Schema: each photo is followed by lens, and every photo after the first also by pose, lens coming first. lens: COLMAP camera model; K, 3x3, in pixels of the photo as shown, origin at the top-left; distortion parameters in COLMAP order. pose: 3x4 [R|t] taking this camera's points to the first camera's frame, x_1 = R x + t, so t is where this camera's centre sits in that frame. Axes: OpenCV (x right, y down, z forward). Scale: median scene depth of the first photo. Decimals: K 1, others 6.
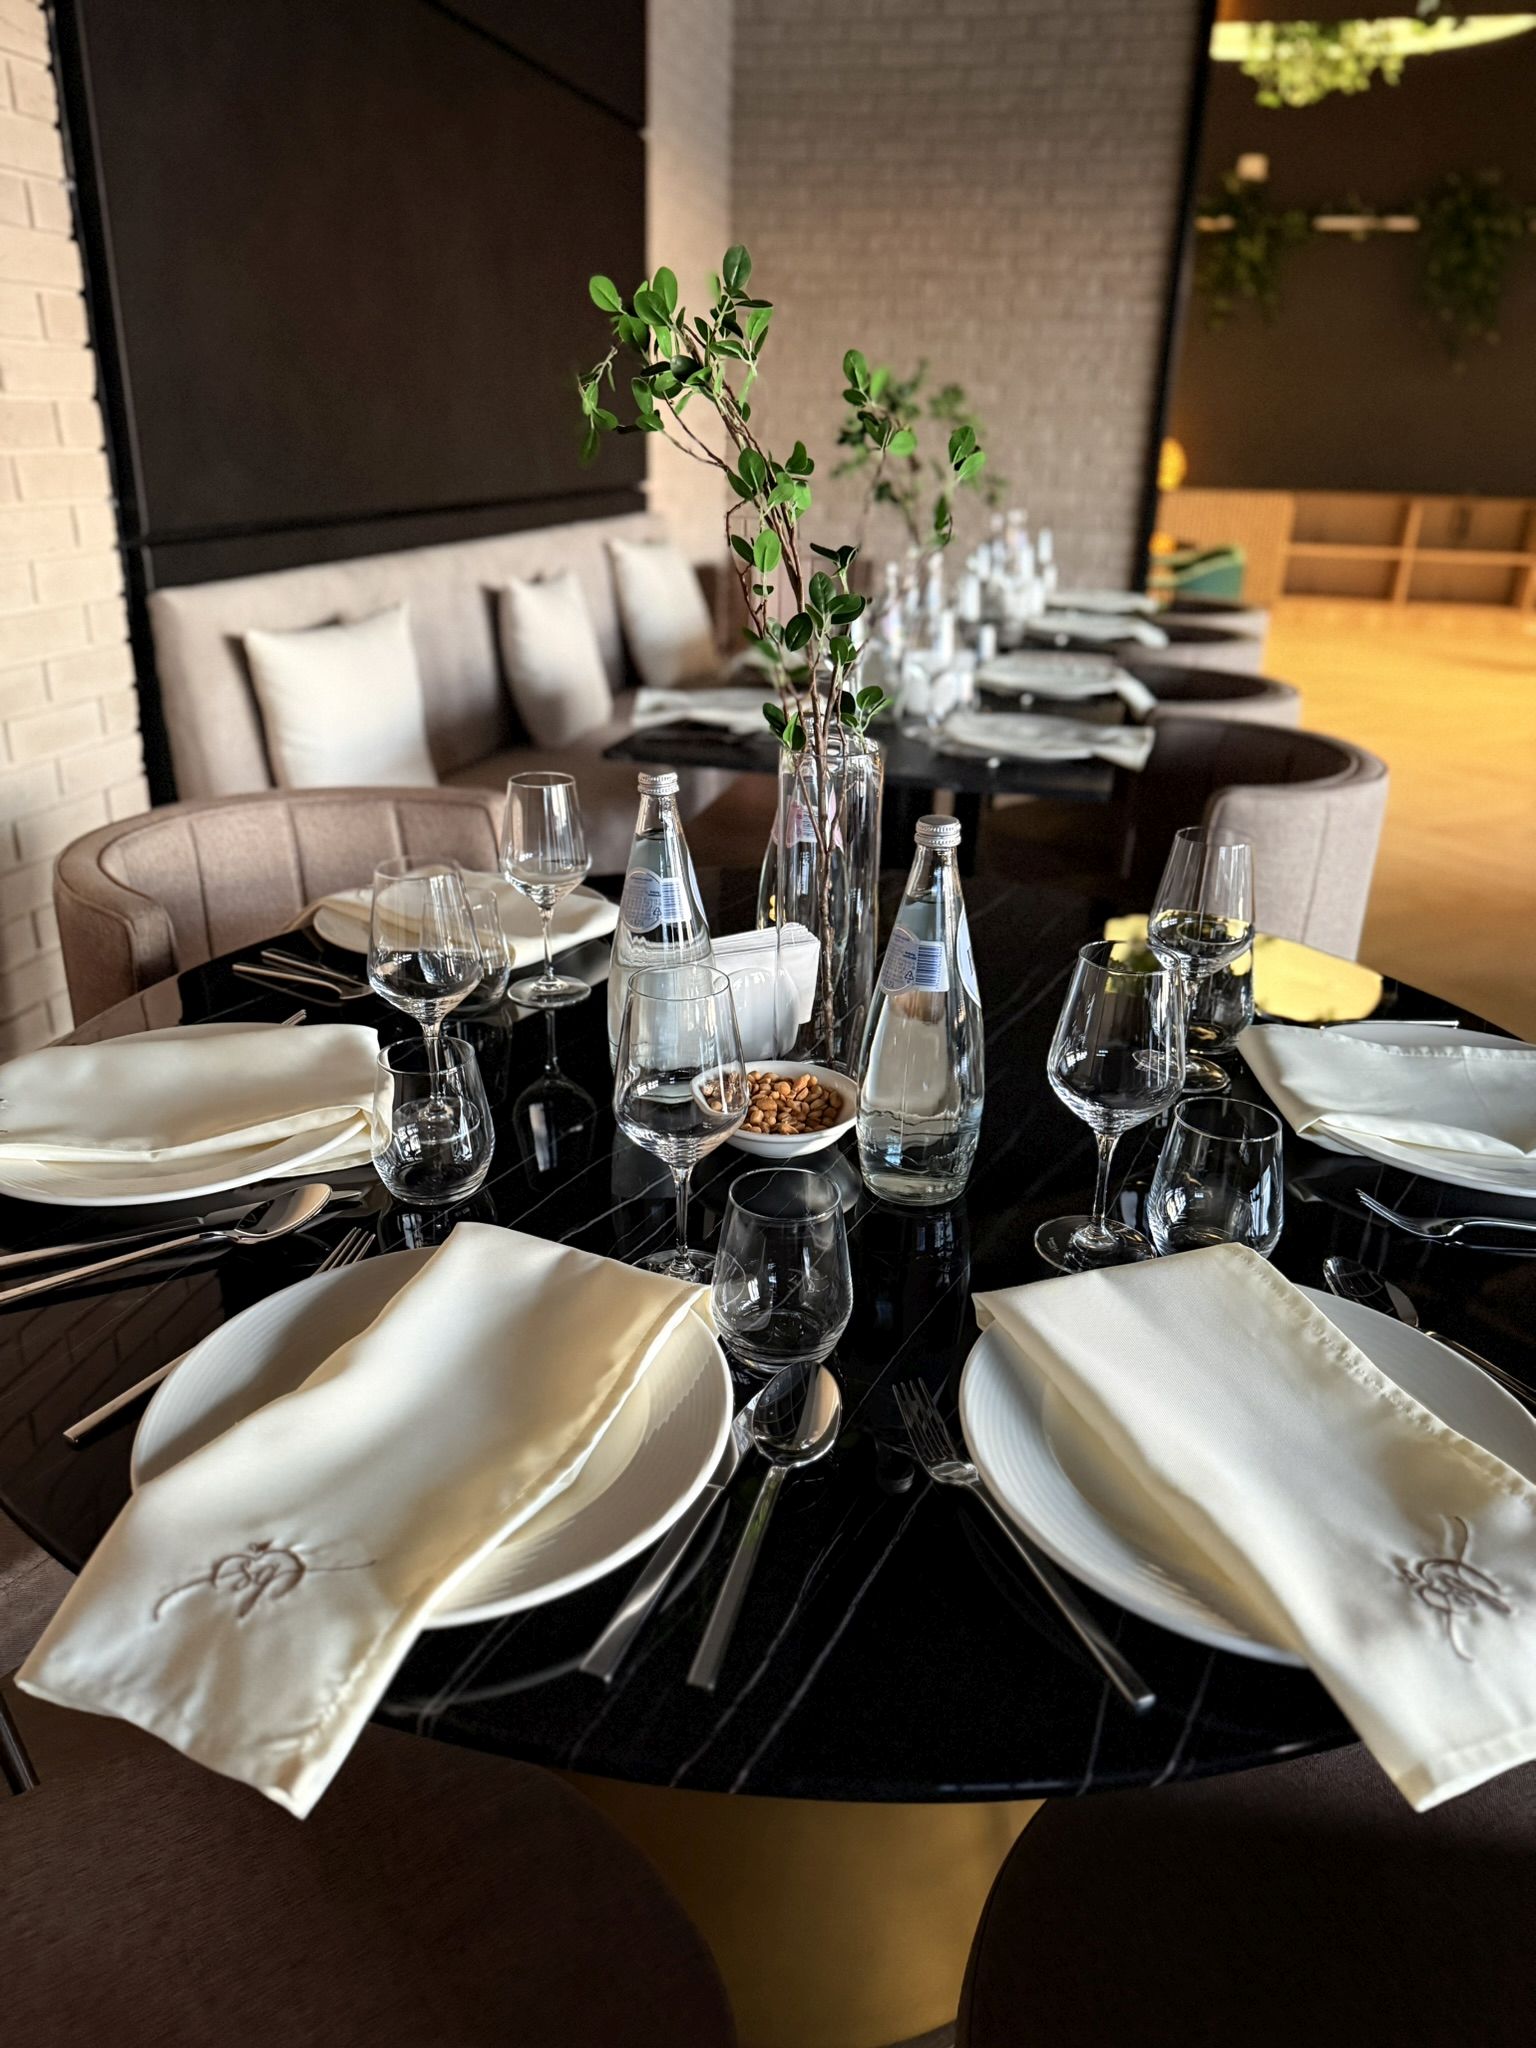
lens RADIAL K [[1458.6, 0, 770.7], [0, 1458.6, 1018.4], [0, 0, 1]] dist [0.020827, -0.043390]
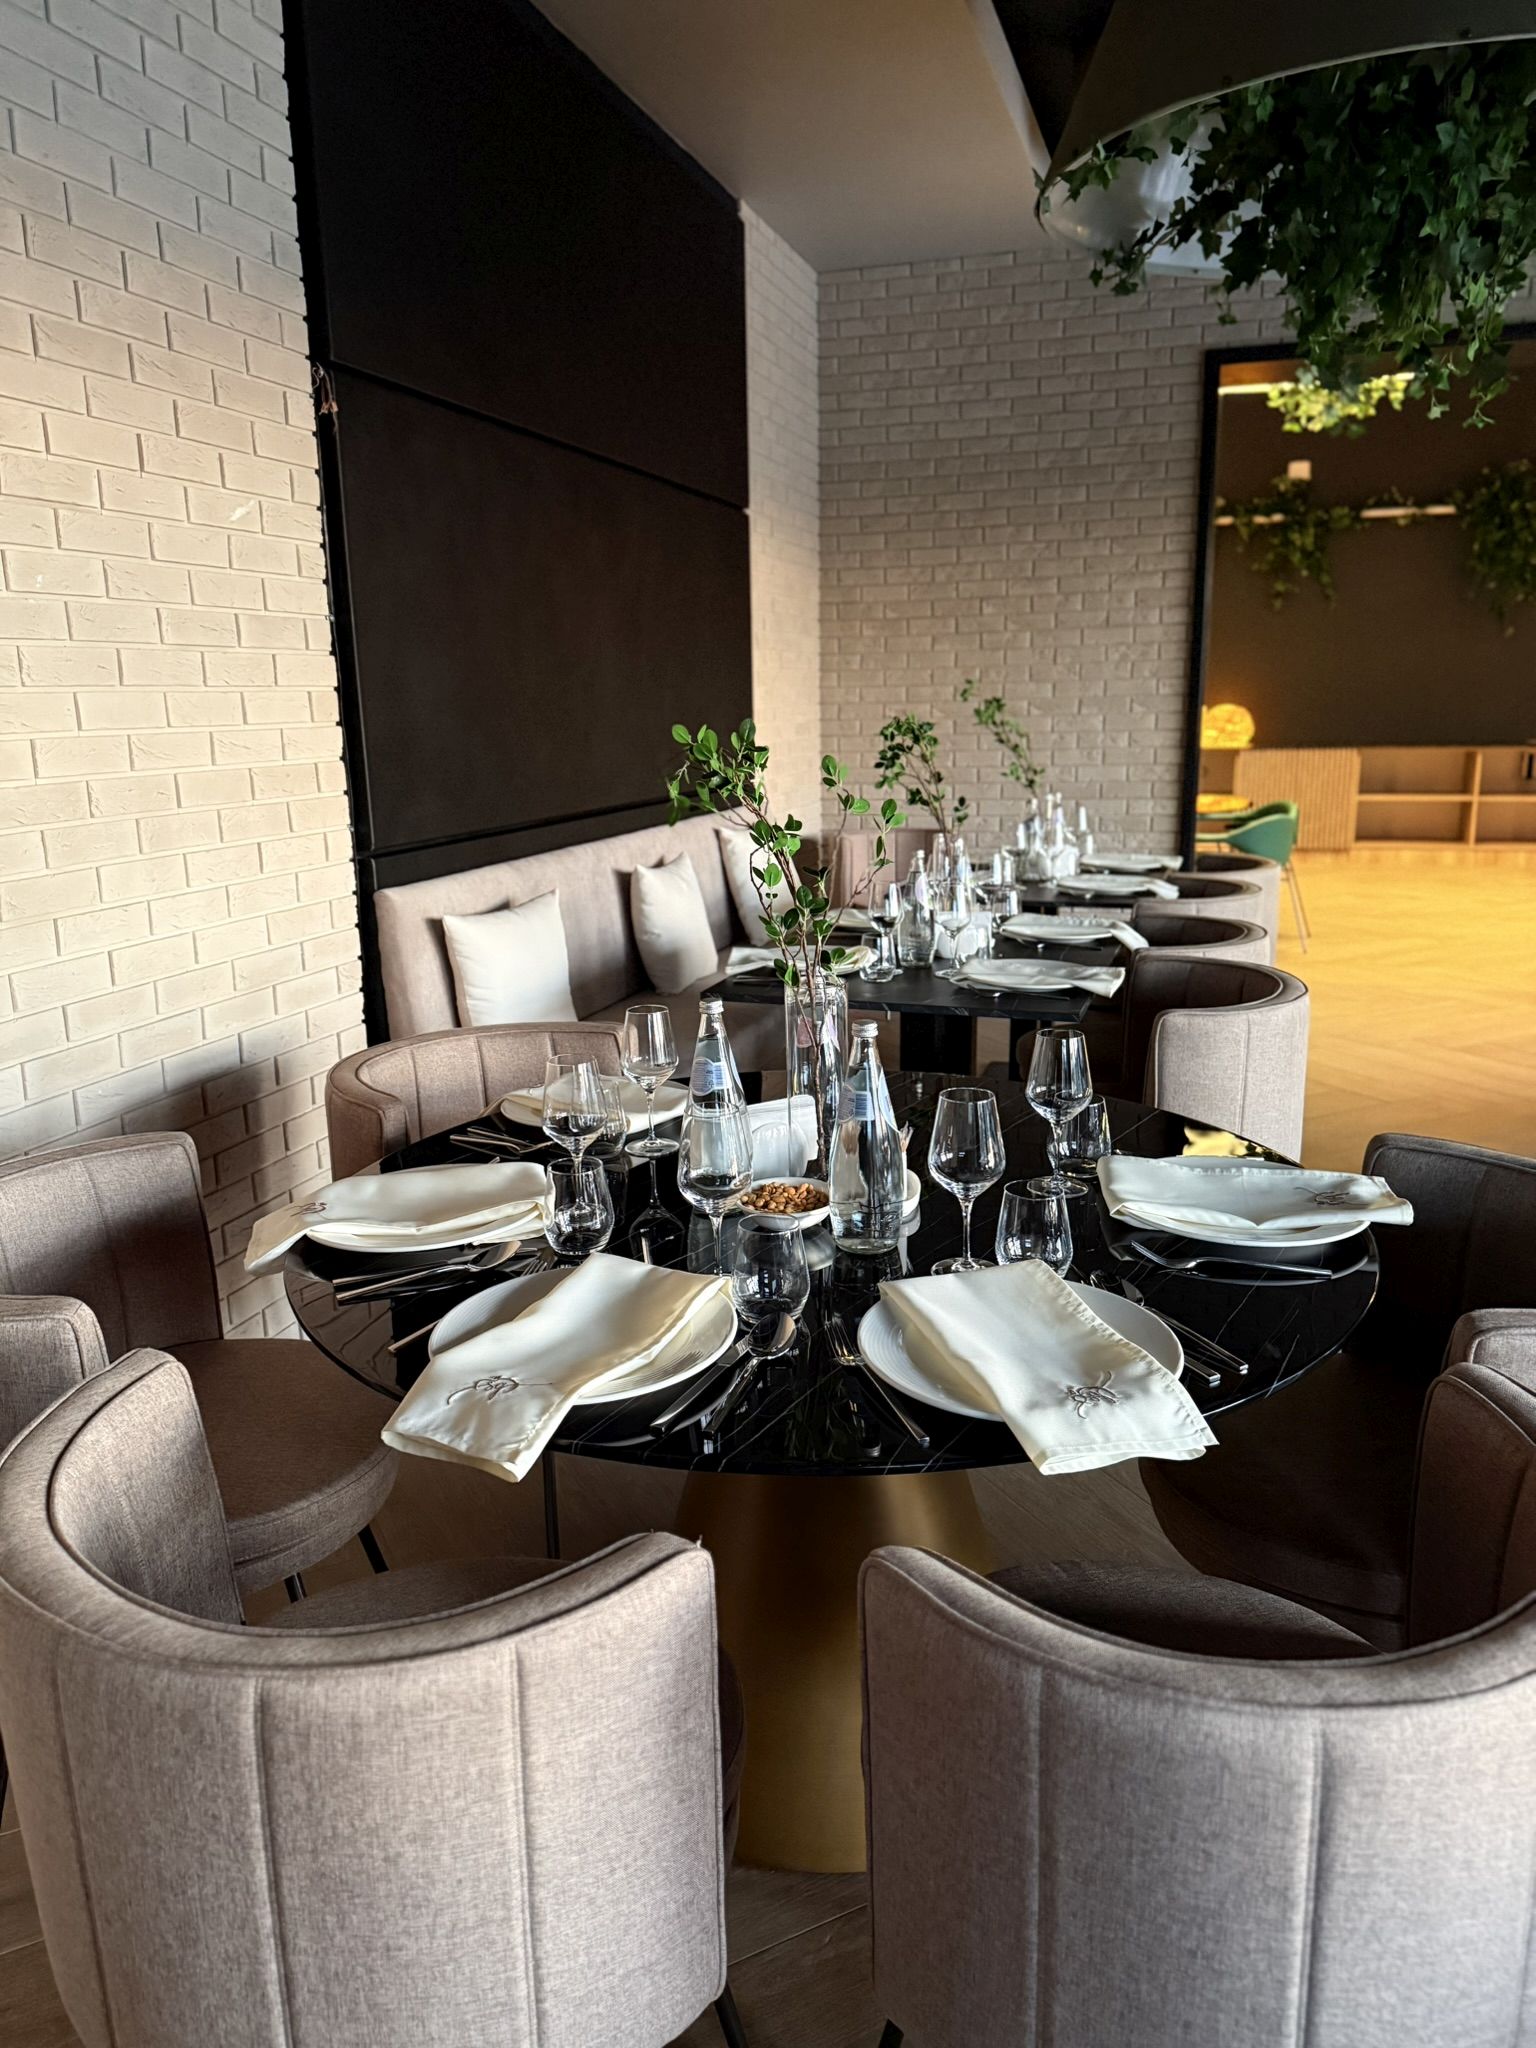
lens RADIAL K [[1458.6, 0, 776.6], [0, 1458.6, 1024.3], [0, 0, 1]] dist [0.020827, -0.043390]
pose [[0.996167, -0.024747, -0.083897, 0.099201], [0.010798, 0.986599, -0.162809, 0.094967], [0.086801, 0.161279, 0.983084, -0.465936]]
